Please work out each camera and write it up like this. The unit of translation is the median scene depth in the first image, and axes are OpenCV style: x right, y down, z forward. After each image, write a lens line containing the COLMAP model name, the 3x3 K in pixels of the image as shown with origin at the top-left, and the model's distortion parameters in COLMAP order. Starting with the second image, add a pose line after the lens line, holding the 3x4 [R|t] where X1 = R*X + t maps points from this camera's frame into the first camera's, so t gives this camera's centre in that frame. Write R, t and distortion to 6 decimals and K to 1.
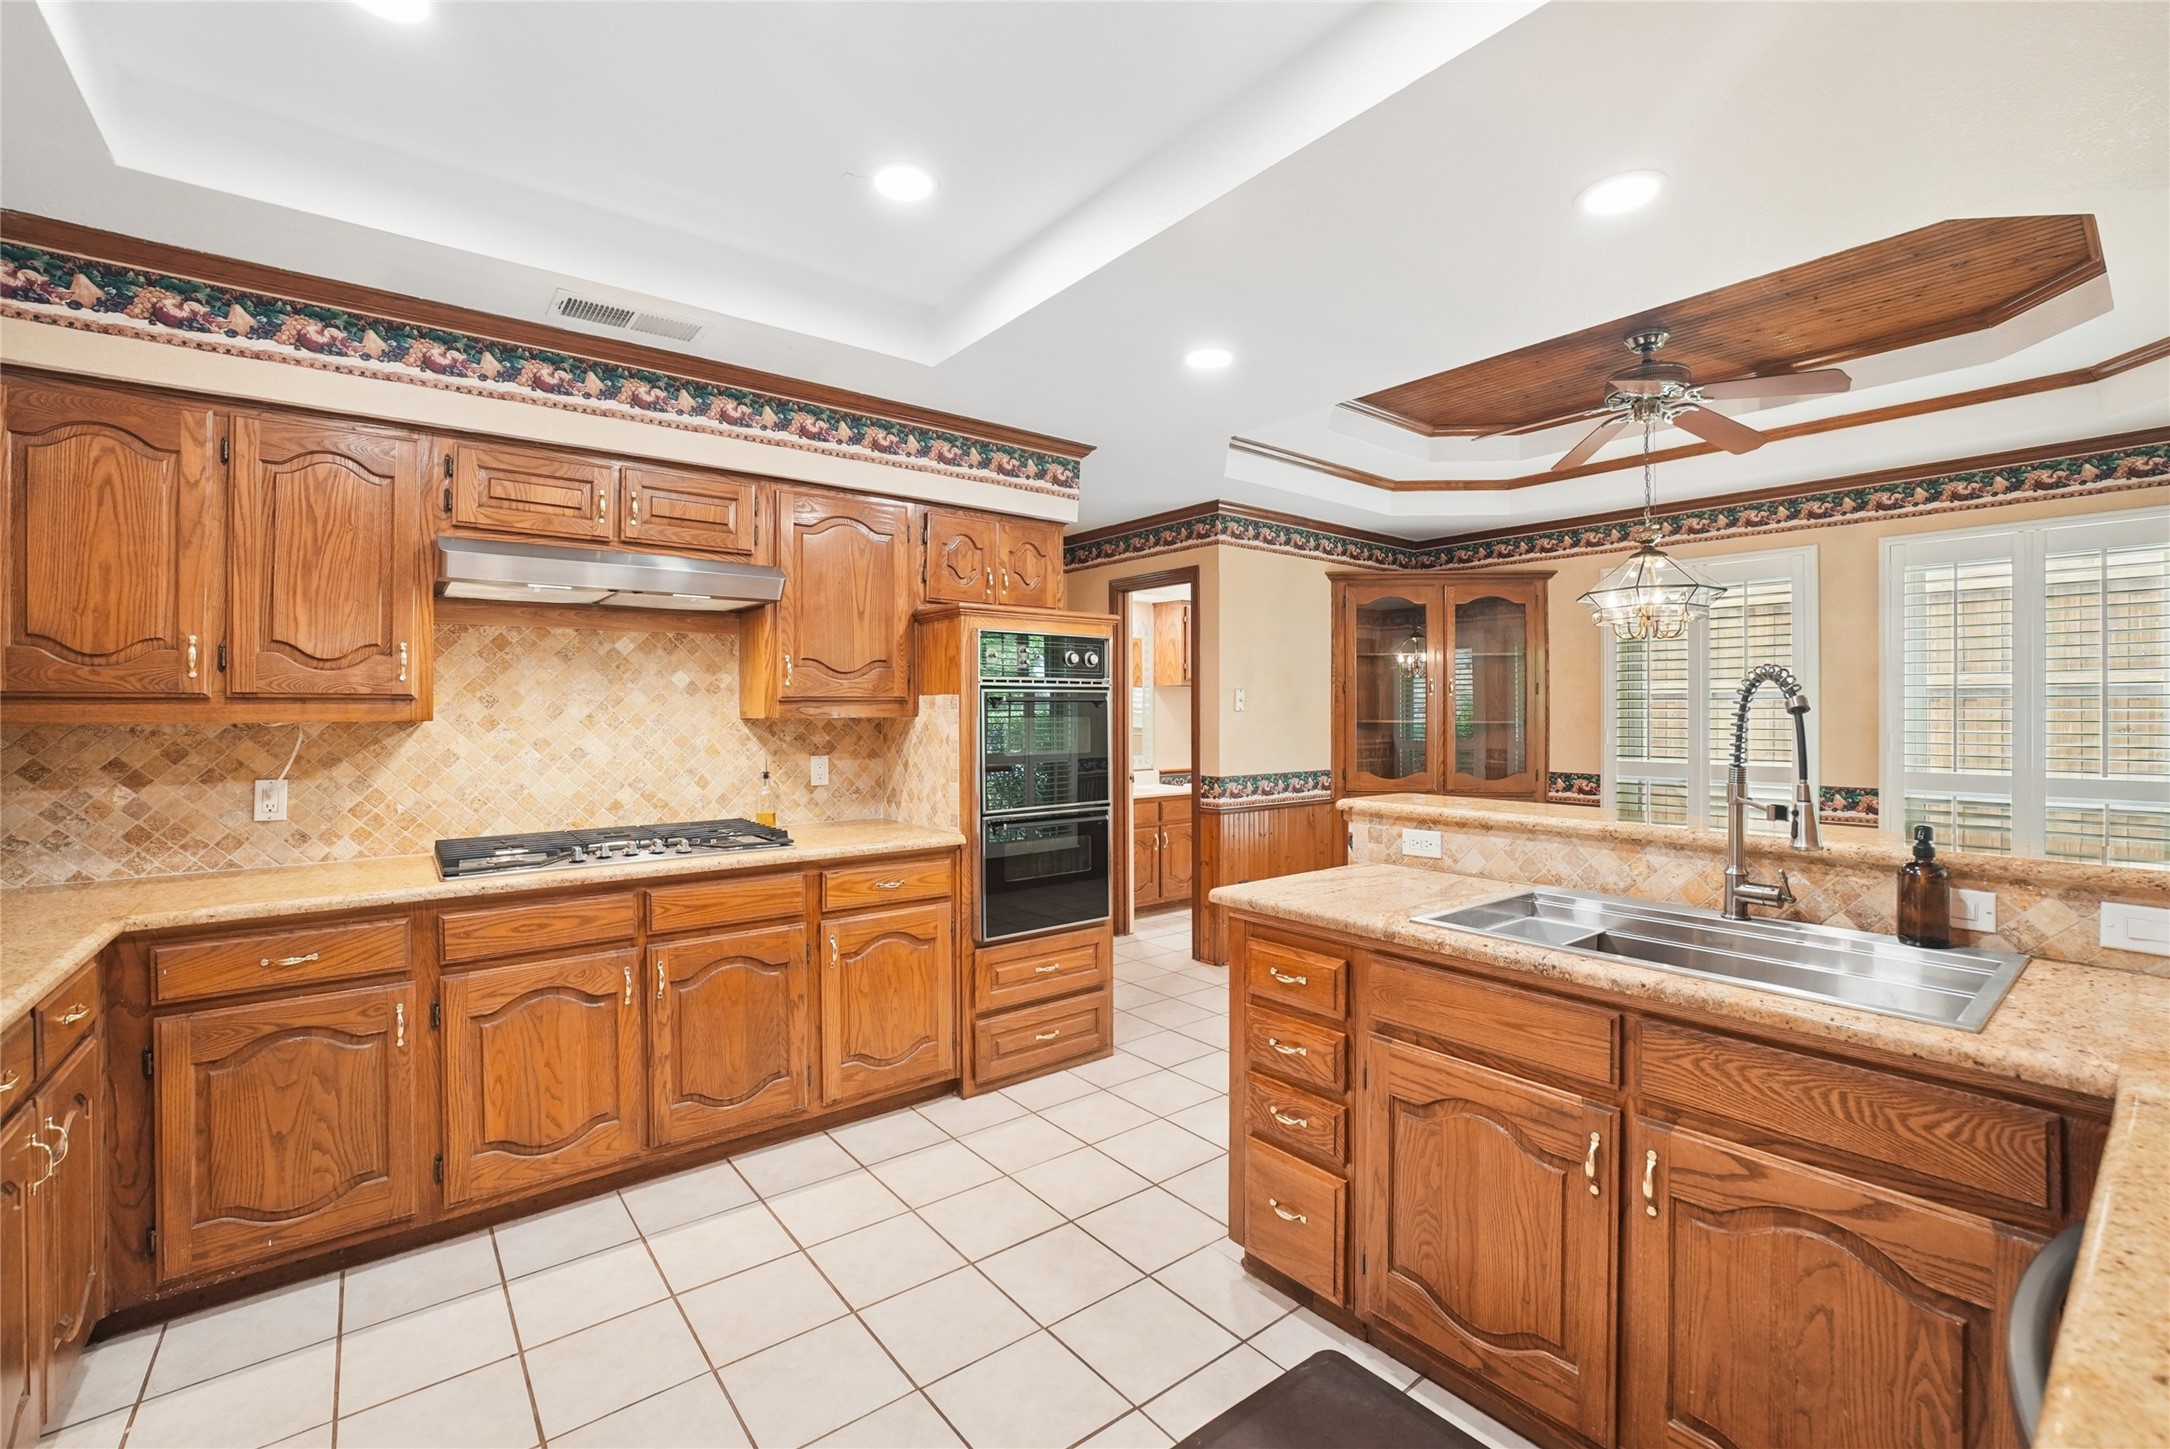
lens RADIAL K [[947.9, 0, 1085.0], [0, 947.9, 724.5], [0, 0, 1]] dist [-0.046583, 0.015636]
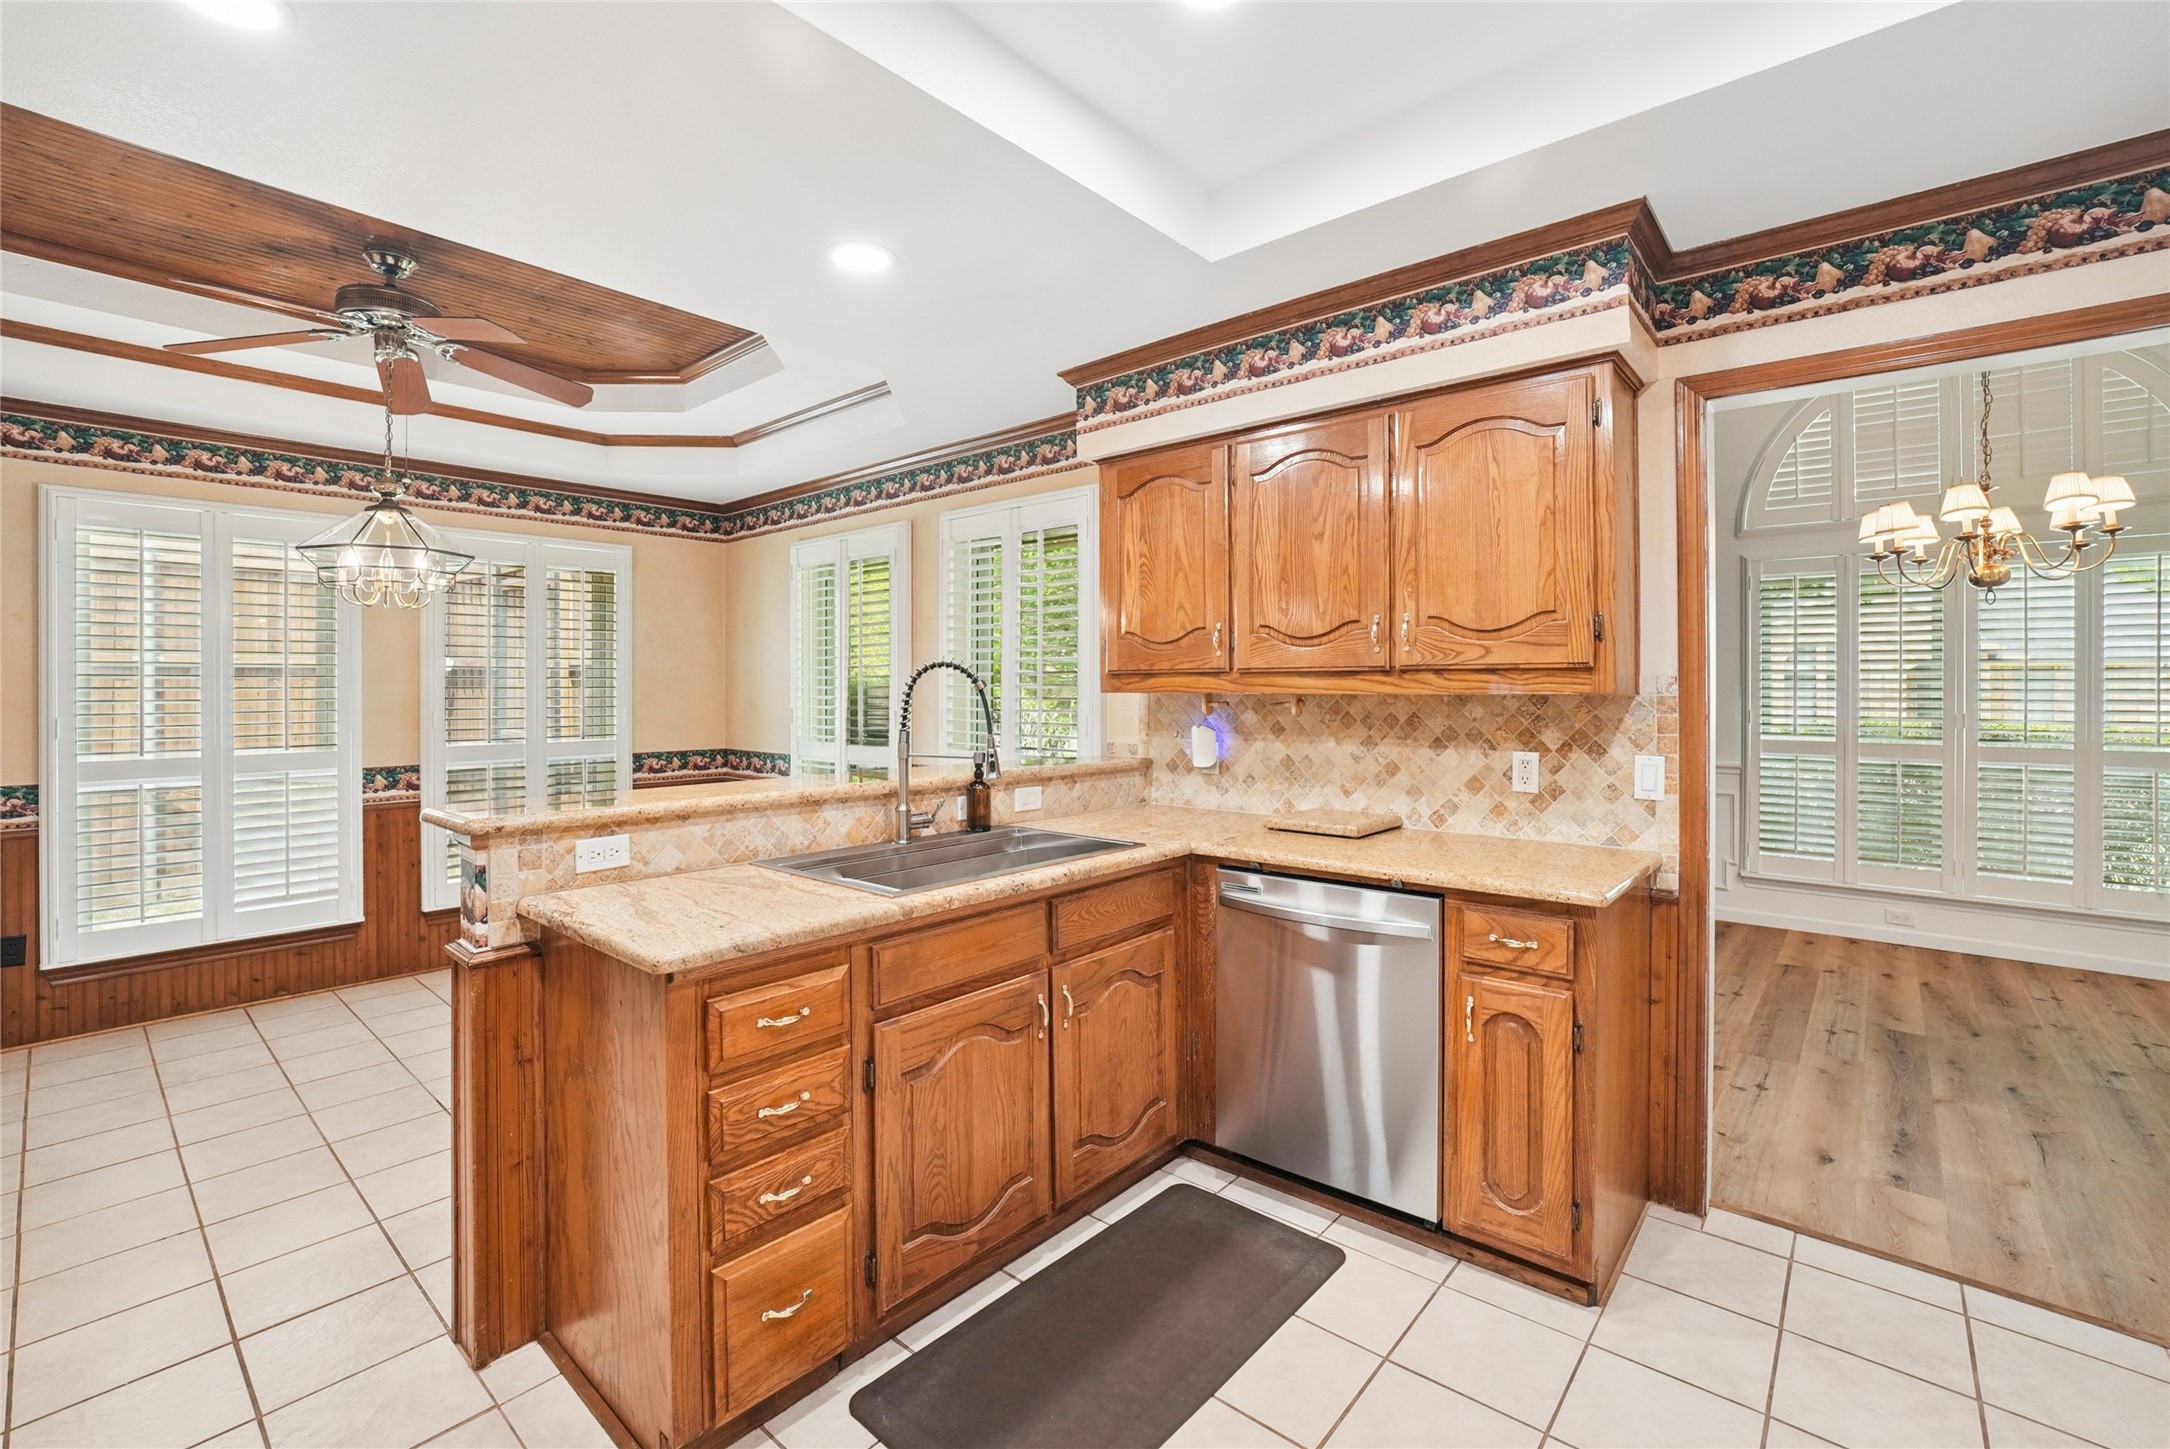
lens RADIAL K [[917.3, 0, 1112.5], [0, 917.3, 699.8], [0, 0, 1]] dist [0.013206, 0.000160]
pose [[-0.170280, -0.014228, 0.985293, -0.418897], [0.017276, 0.999699, 0.017422, -0.012060], [-0.985244, 0.019989, -0.169983, 0.568301]]
